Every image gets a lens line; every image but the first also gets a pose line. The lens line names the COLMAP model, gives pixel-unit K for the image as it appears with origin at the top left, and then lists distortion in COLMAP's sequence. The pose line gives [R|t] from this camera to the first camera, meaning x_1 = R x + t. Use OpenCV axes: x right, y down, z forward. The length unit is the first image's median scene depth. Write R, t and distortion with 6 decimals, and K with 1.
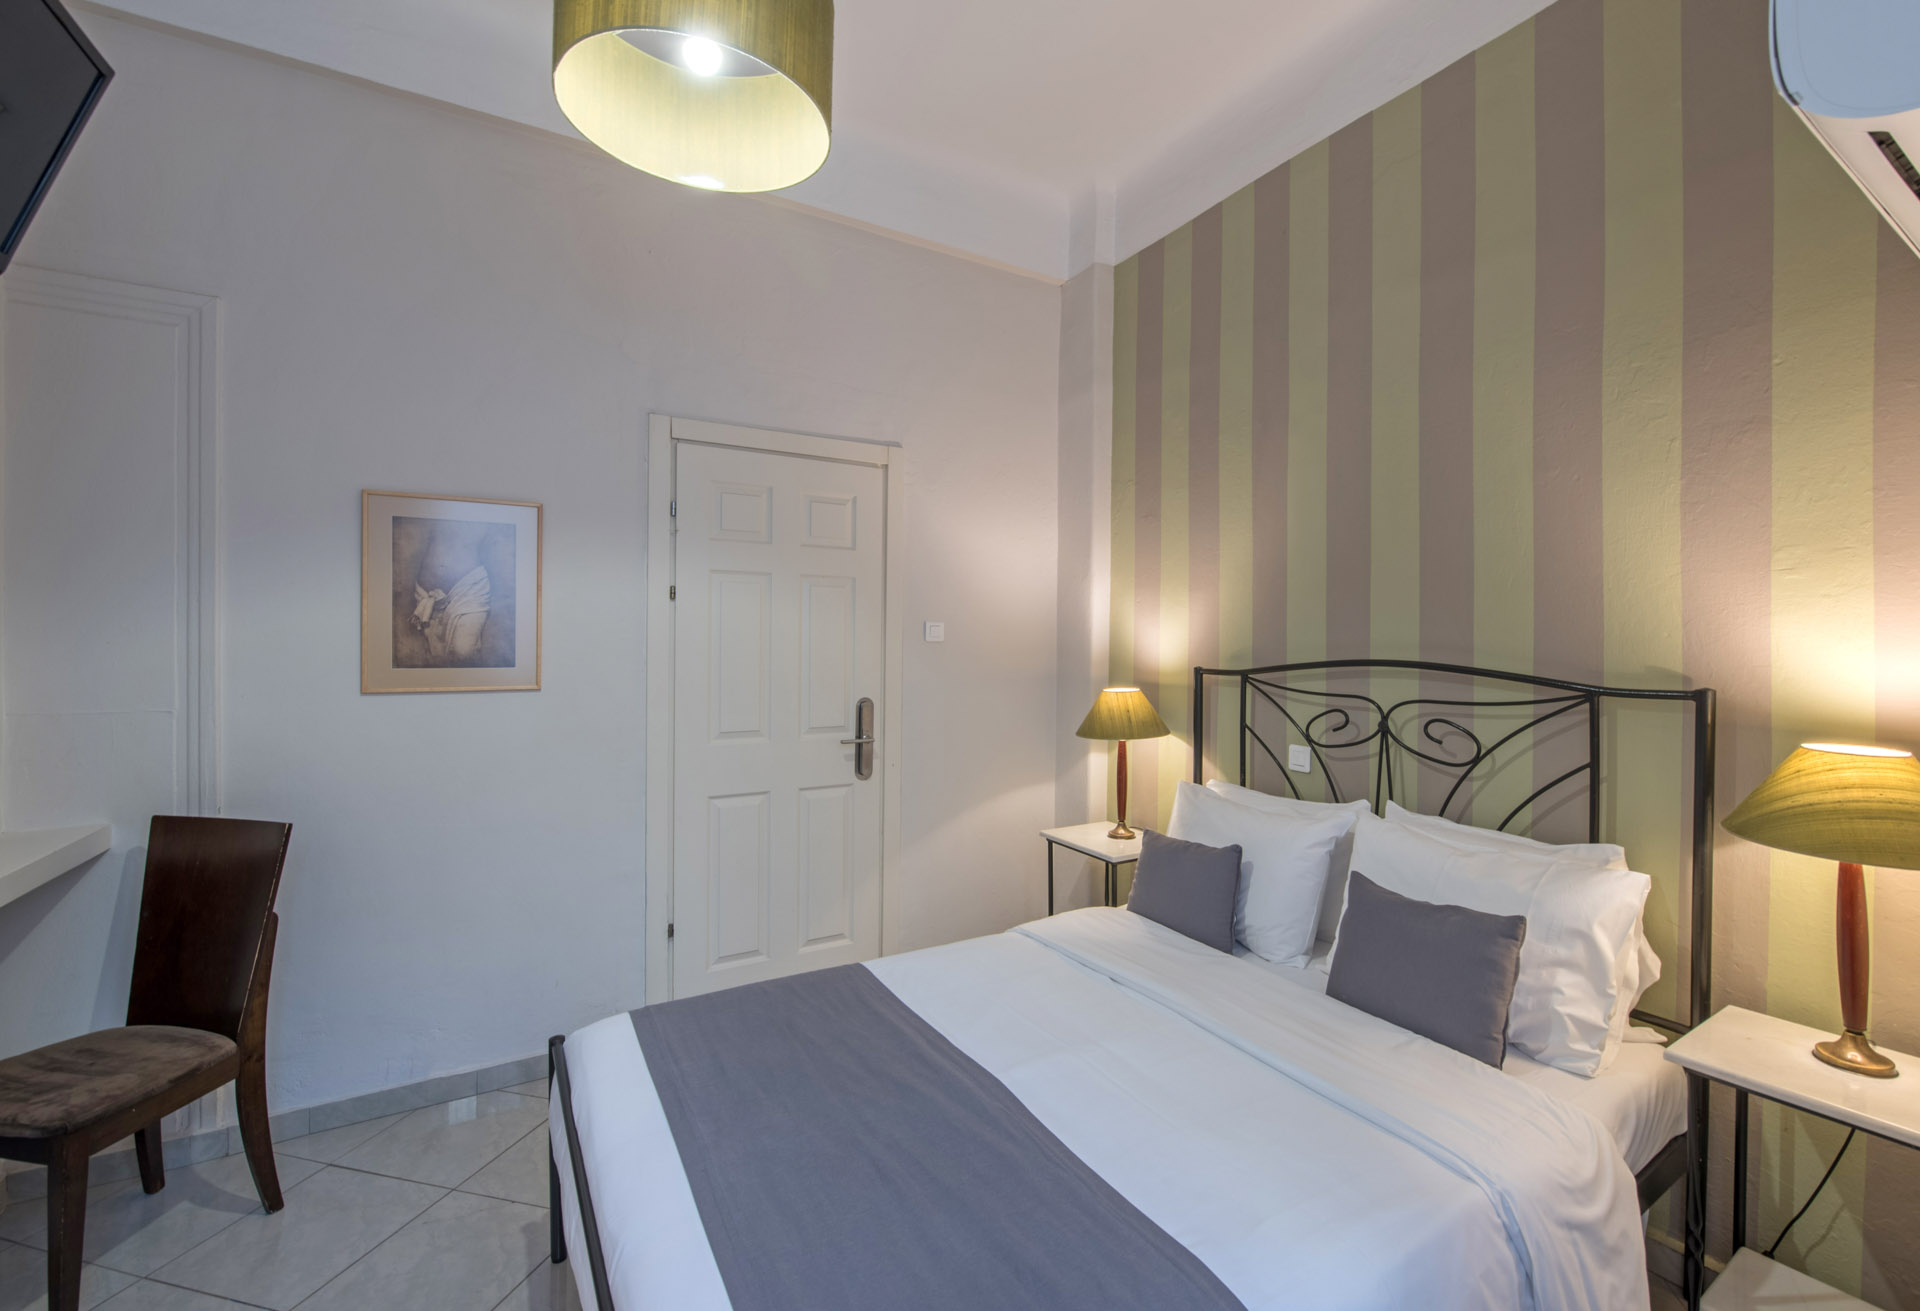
lens RADIAL K [[786.3, 0, 1008.4], [0, 786.3, 641.8], [0, 0, 1]] dist [-0.002608, -0.000225]
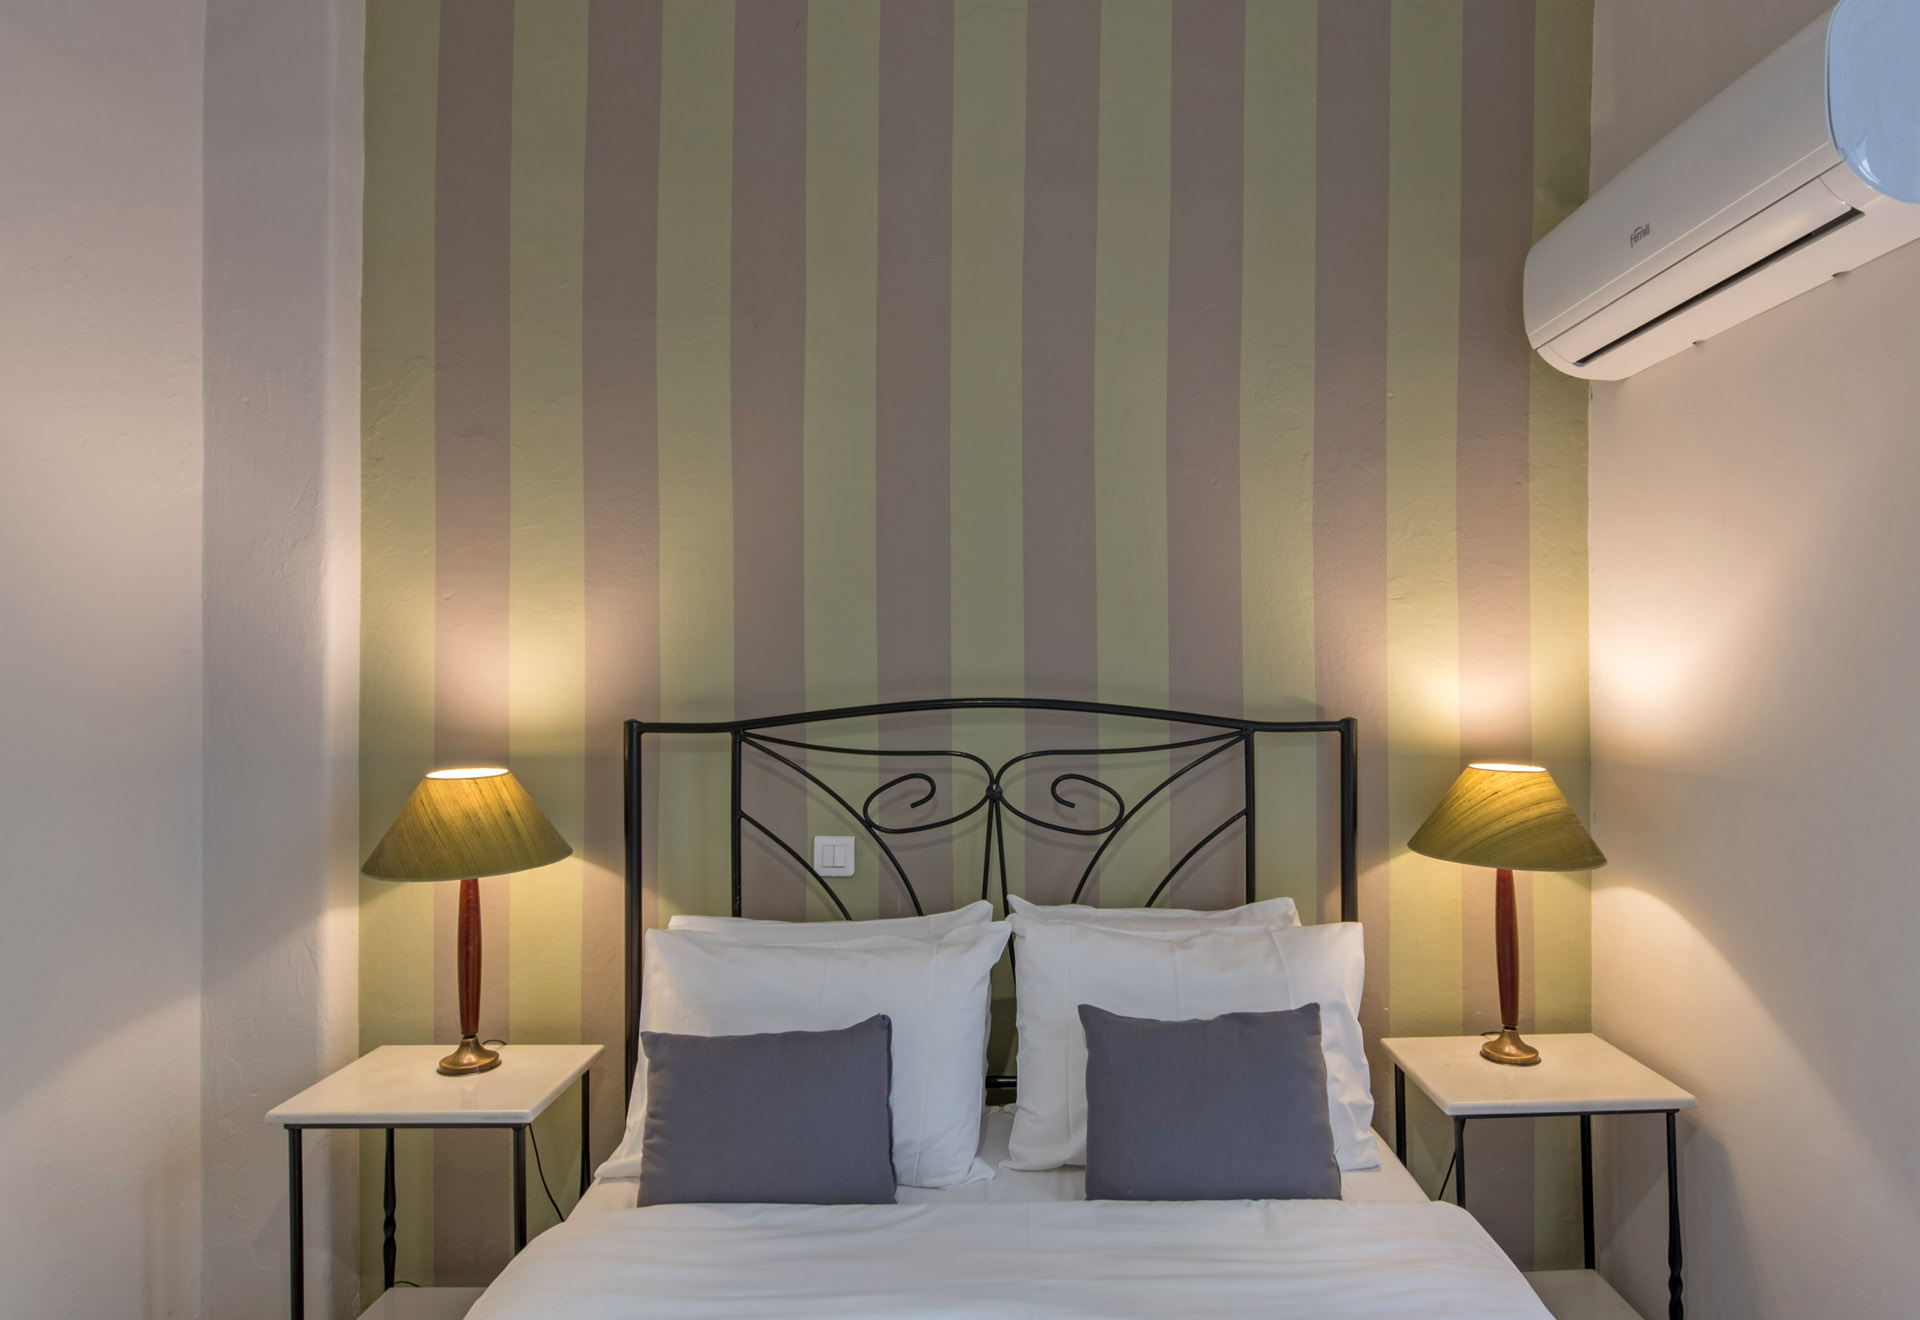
lens RADIAL K [[1061.2, 0, 995.5], [0, 1061.2, 676.6], [0, 0, 1]] dist [0.003005, 0.000162]
pose [[0.544337, -0.001691, 0.838865, -0.348450], [0.007999, 0.999963, -0.003175, 0.007409], [-0.838828, 0.008438, 0.544331, 0.512245]]
